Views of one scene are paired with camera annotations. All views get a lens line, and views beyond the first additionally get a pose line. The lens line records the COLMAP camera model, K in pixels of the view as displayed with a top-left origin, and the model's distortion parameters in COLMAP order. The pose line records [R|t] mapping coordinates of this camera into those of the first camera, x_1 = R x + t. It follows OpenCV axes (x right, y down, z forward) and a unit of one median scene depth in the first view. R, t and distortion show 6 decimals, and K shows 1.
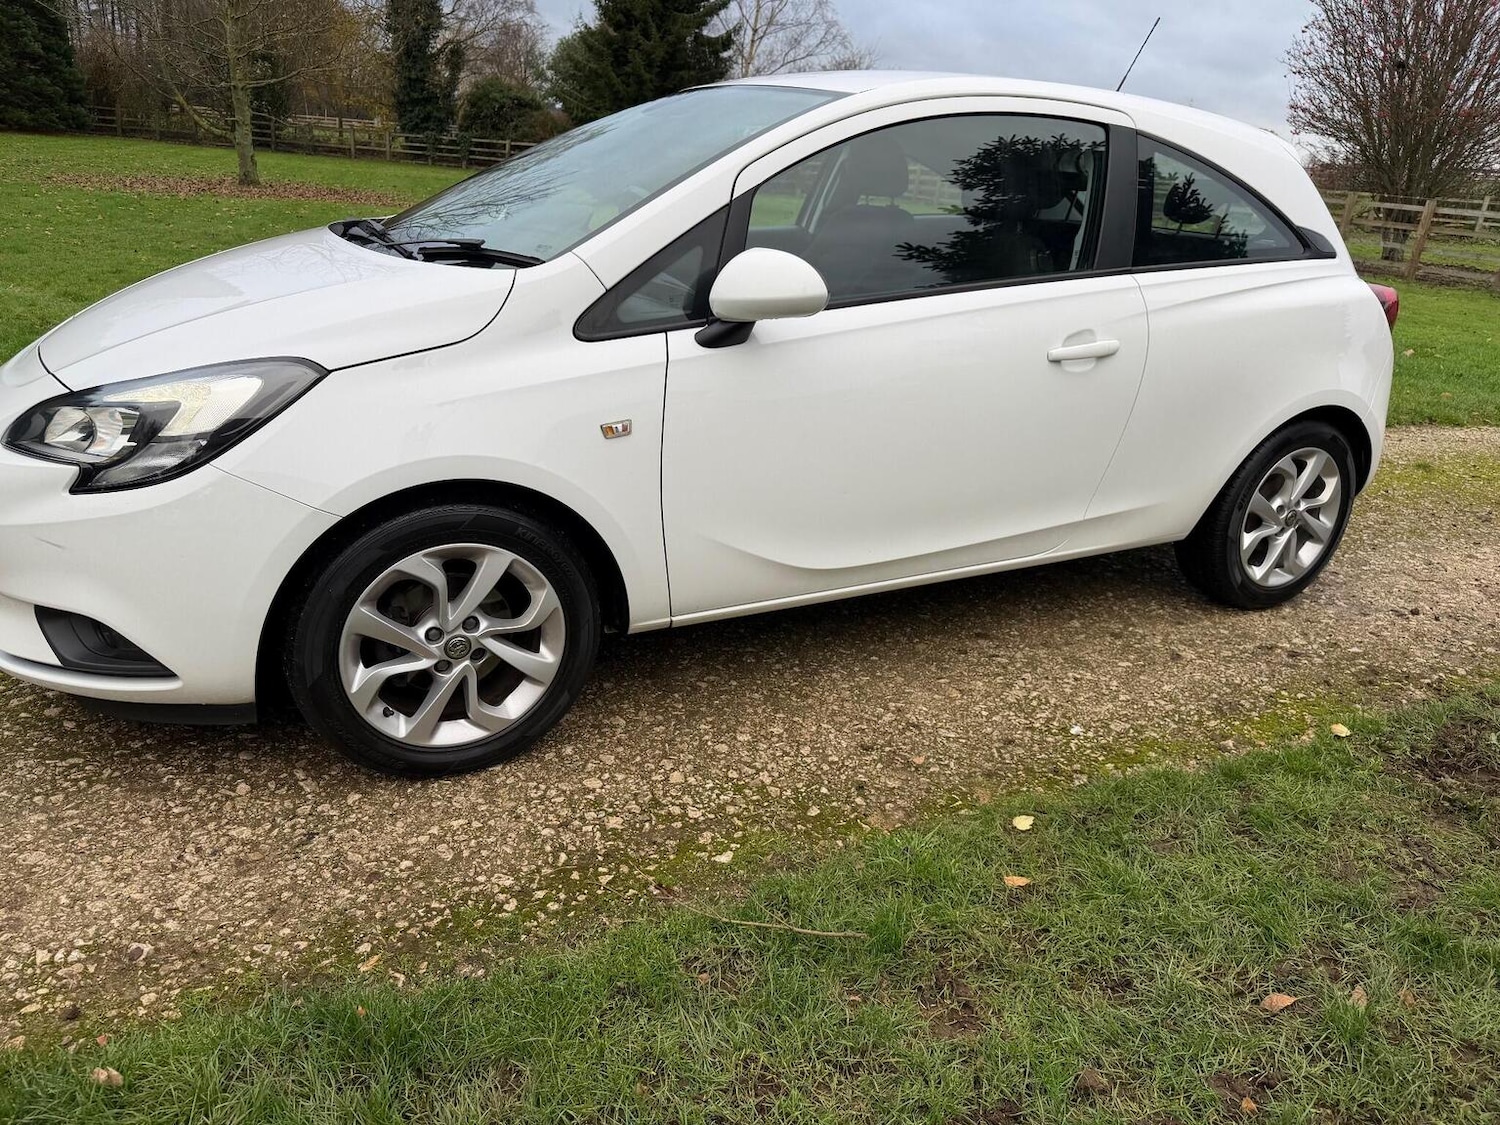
lens RADIAL K [[1064.1, 0, 737.6], [0, 1064.1, 566.7], [0, 0, 1]] dist [0.015798, -0.021938]
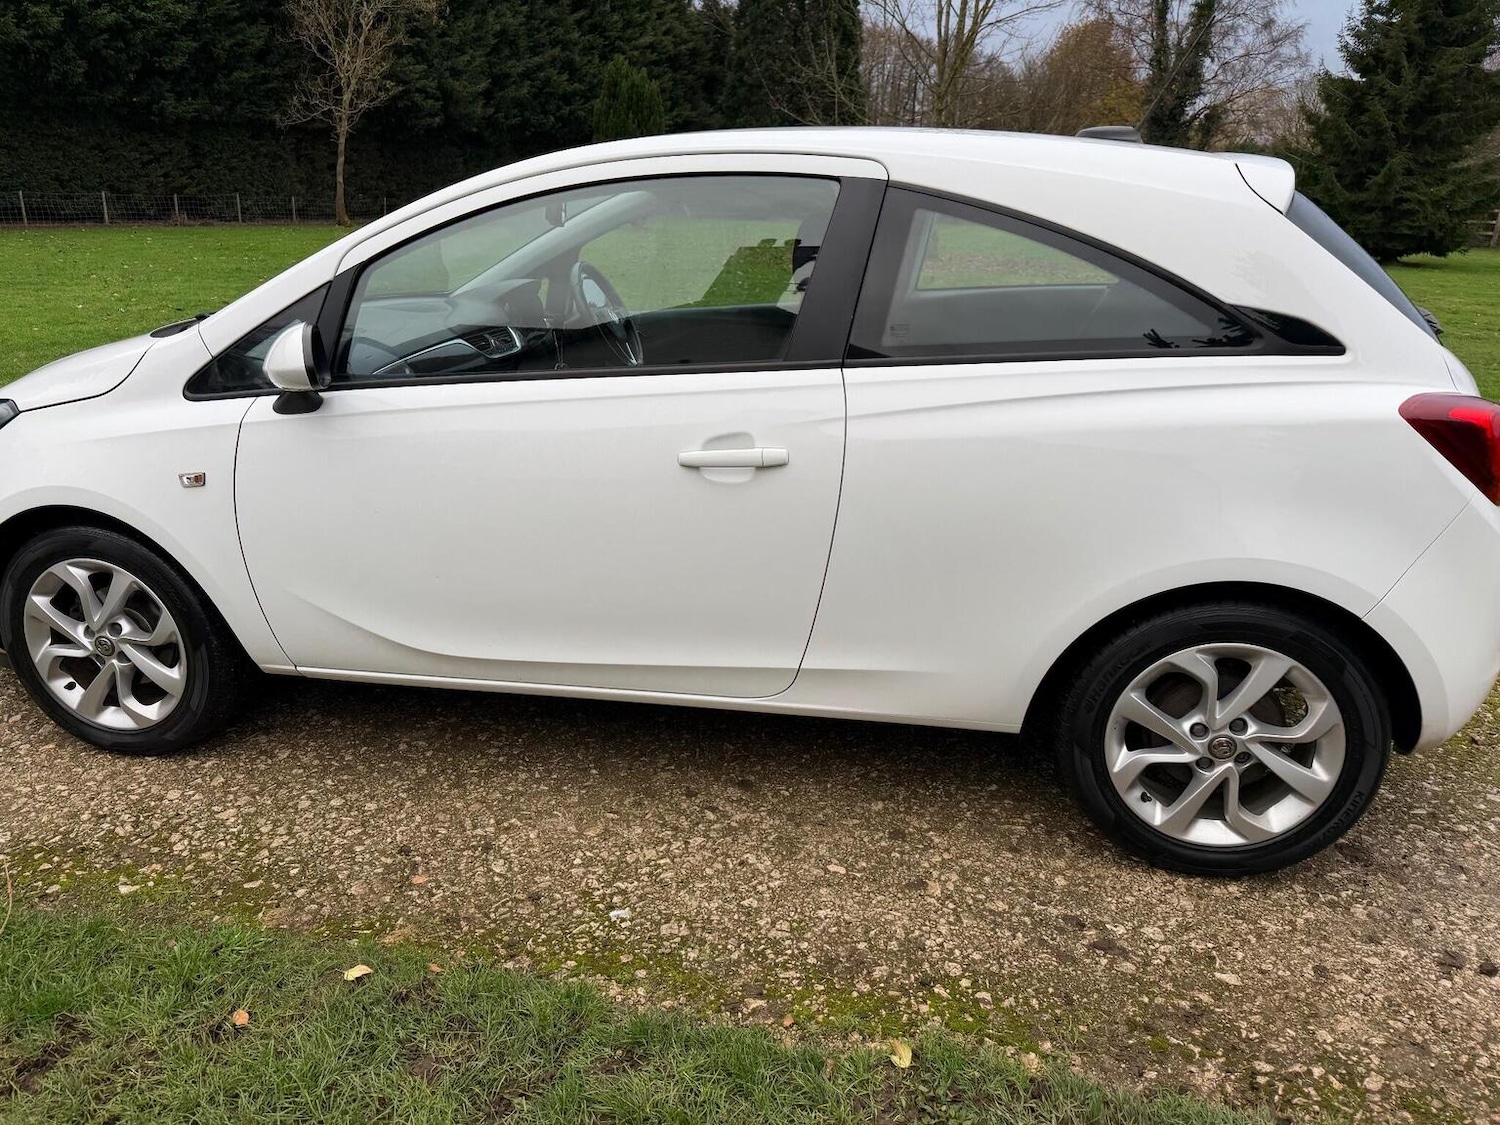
lens RADIAL K [[1064.1, 0, 747.6], [0, 1064.1, 561.9], [0, 0, 1]] dist [0.015798, -0.021938]
pose [[0.784496, 0.152148, -0.601180, 0.832675], [-0.188889, 0.981996, 0.002039, -0.128756], [0.590667, 0.111956, 0.799111, 0.375155]]
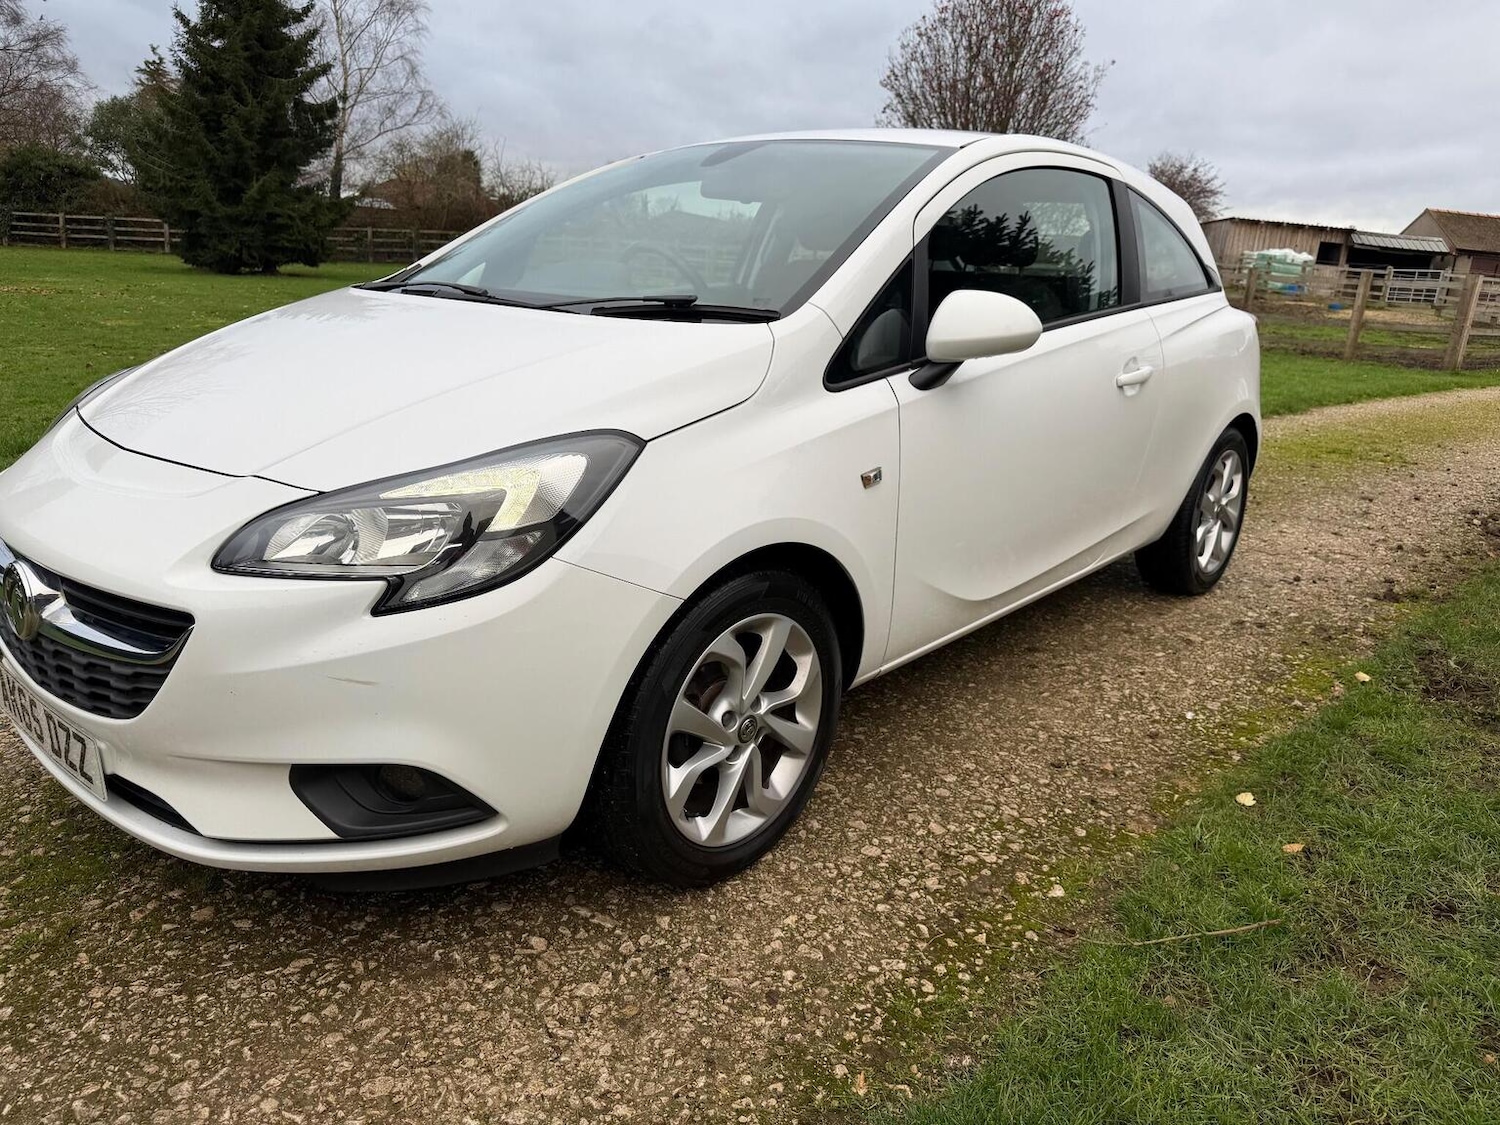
lens RADIAL K [[1064.1, 0, 754.4], [0, 1064.1, 570.2], [0, 0, 1]] dist [0.015798, -0.021938]
pose [[0.928754, -0.125559, 0.348784, -0.460342], [0.144534, 0.989080, -0.028808, -0.027743], [-0.341359, 0.077166, 0.936760, 0.107755]]
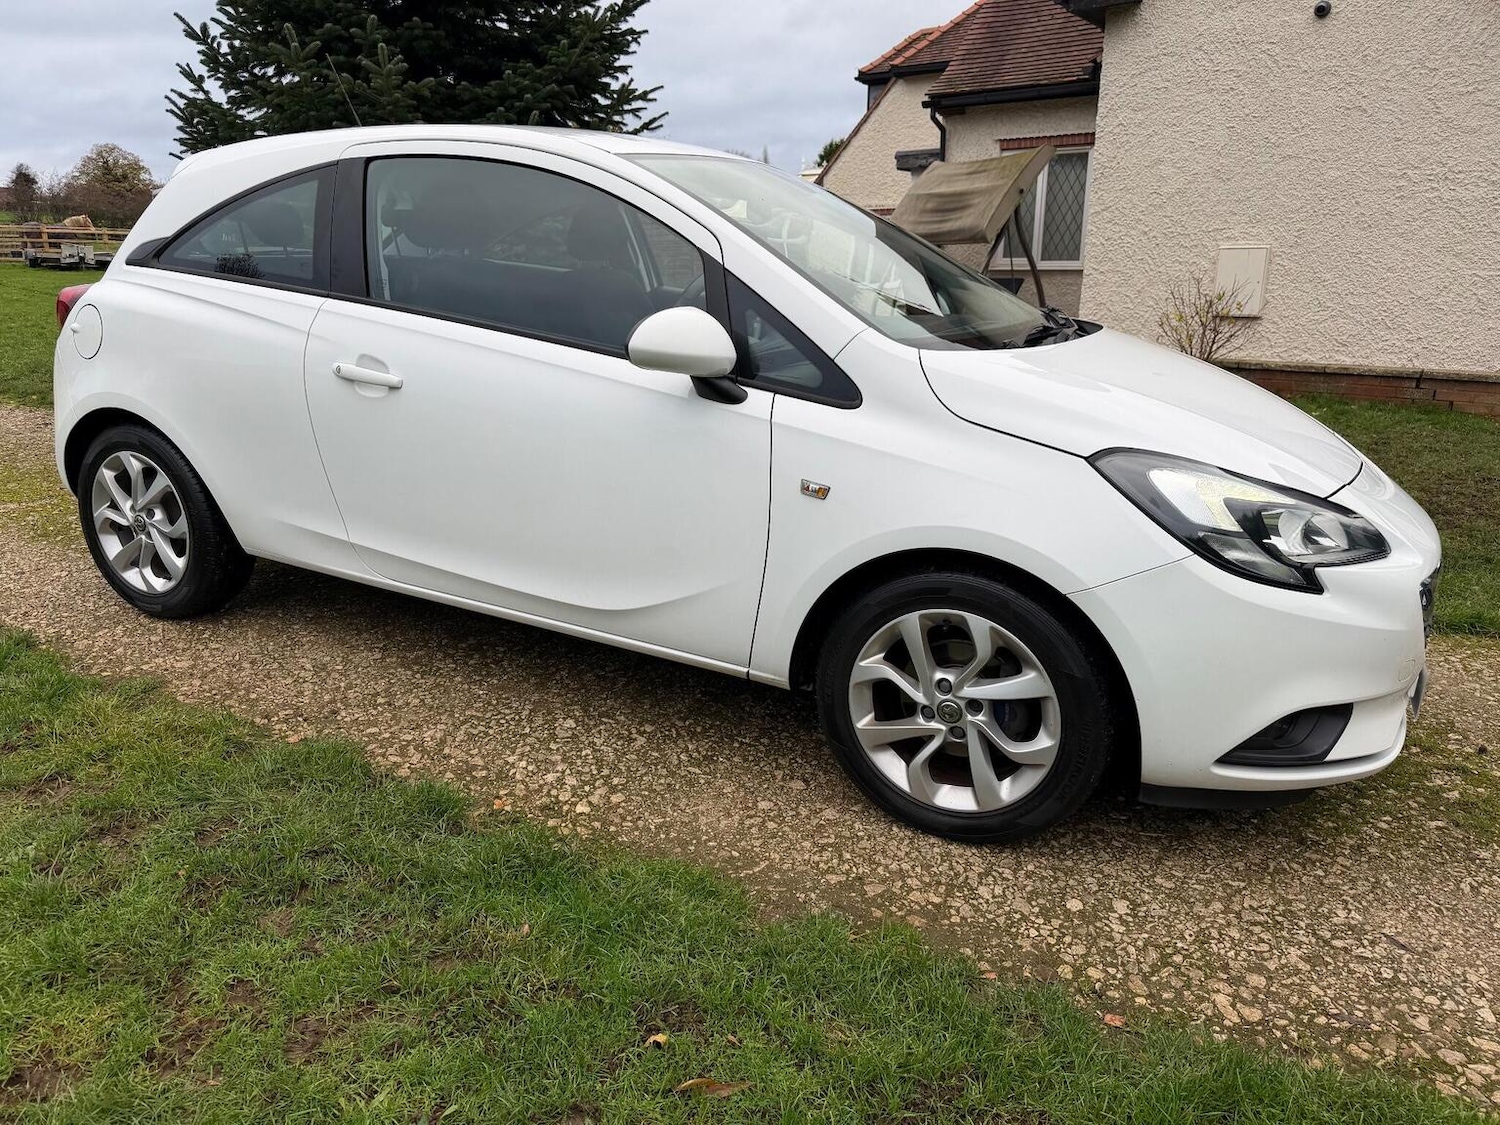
lens RADIAL K [[1064.1, 0, 742.6], [0, 1064.1, 554.3], [0, 0, 1]] dist [0.015798, -0.021938]
pose [[-0.594816, -0.307294, 0.742808, -0.998975], [0.220947, 0.825963, 0.518621, -0.740477], [-0.772901, 0.472606, -0.423400, 1.779553]]
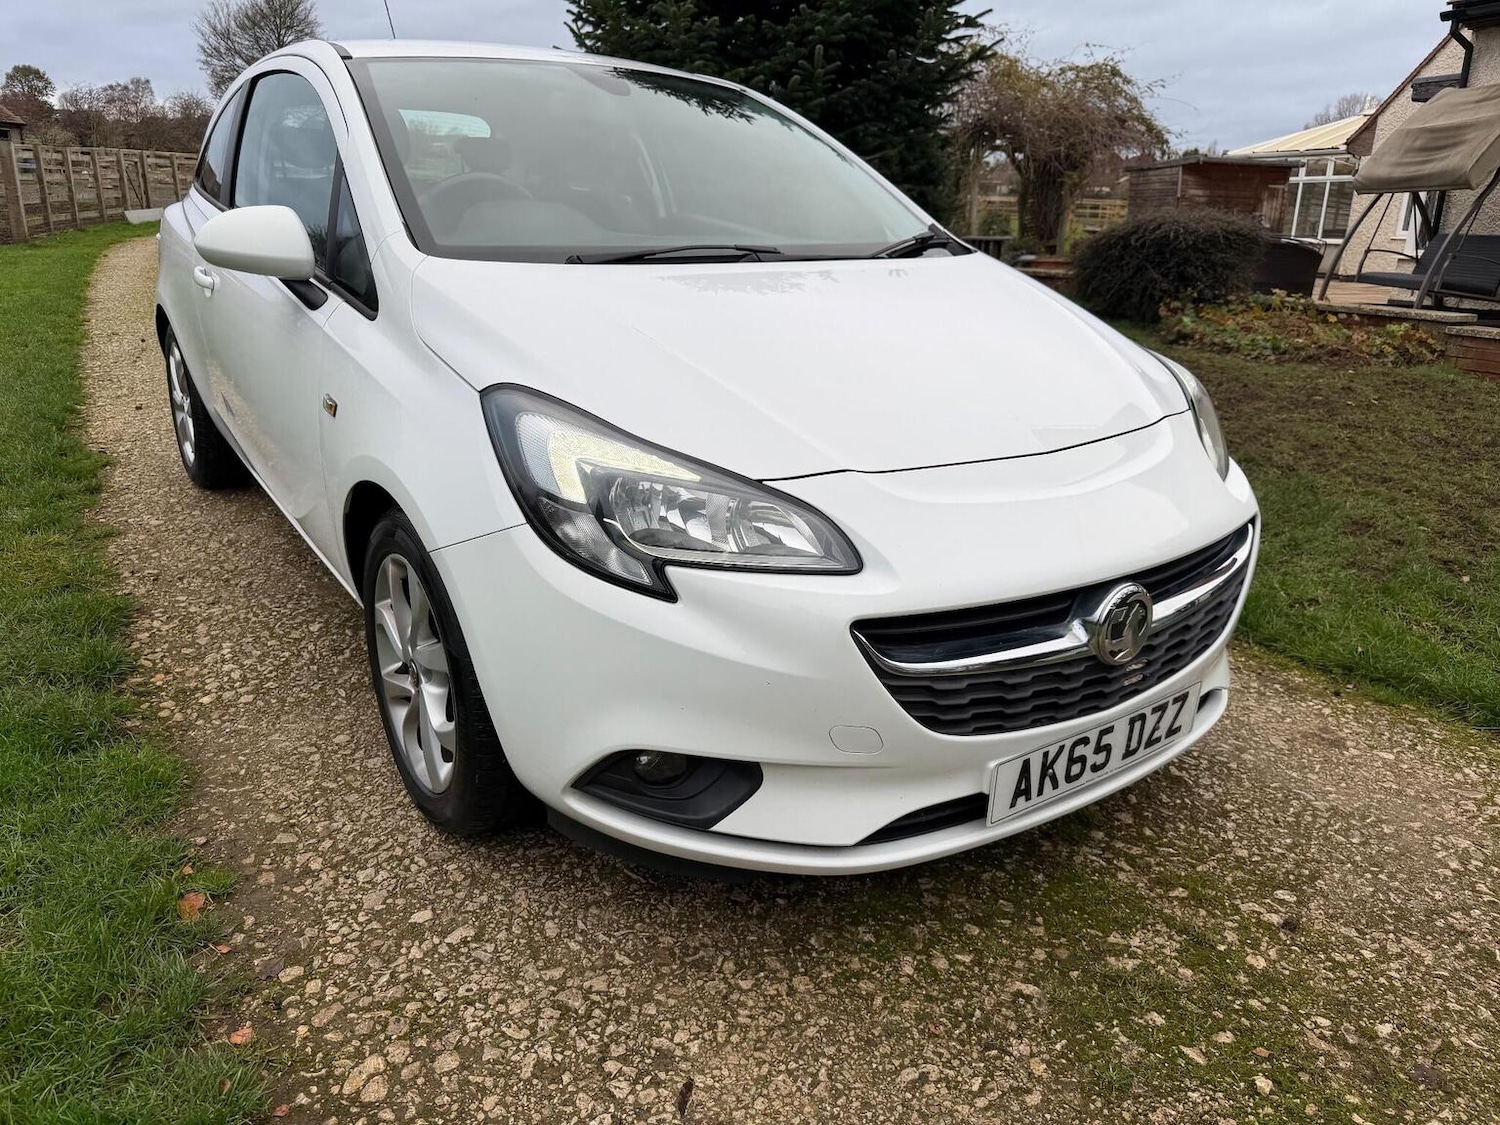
lens RADIAL K [[1064.1, 0, 759.0], [0, 1064.1, 557.9], [0, 0, 1]] dist [0.015798, -0.021938]
pose [[-0.143636, -0.396798, 0.906598, -1.190560], [0.316547, 0.849548, 0.421980, -0.468607], [-0.937639, 0.347592, 0.003580, 1.091945]]
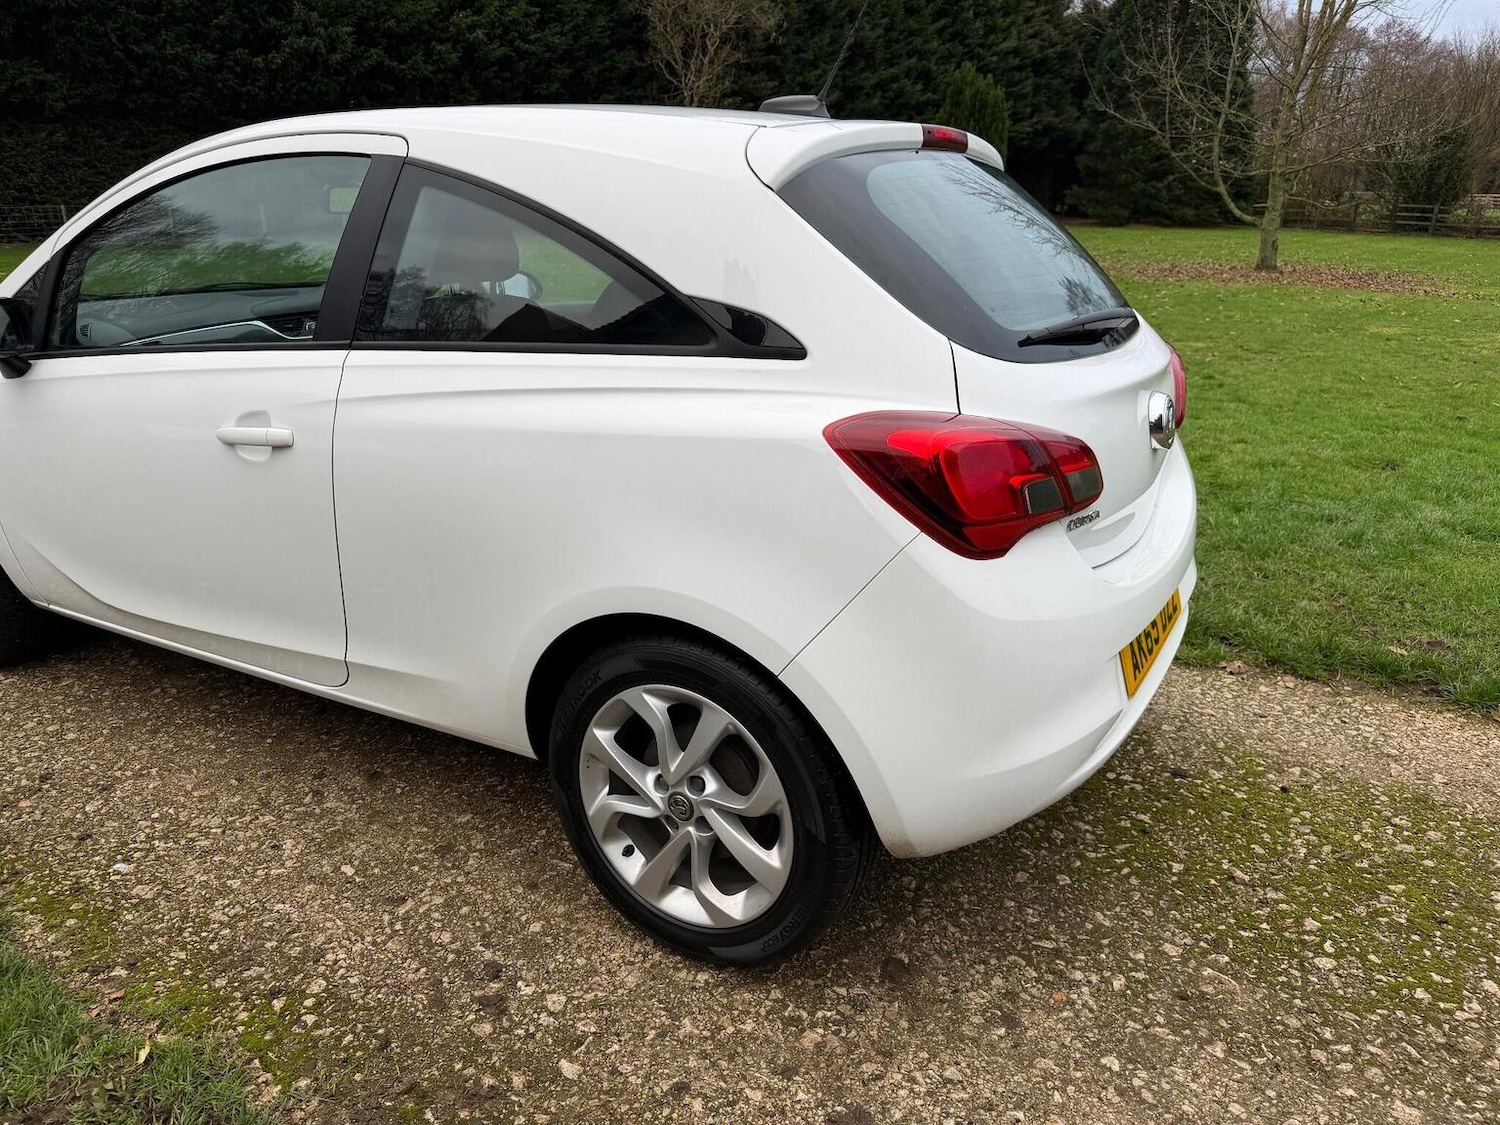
lens RADIAL K [[1064.1, 0, 742.3], [0, 1064.1, 571.1], [0, 0, 1]] dist [0.015798, -0.021938]
pose [[0.529551, 0.220037, -0.819244, 1.206851], [-0.278462, 0.957345, 0.077134, -0.270556], [0.801271, 0.187282, 0.568234, 0.860116]]
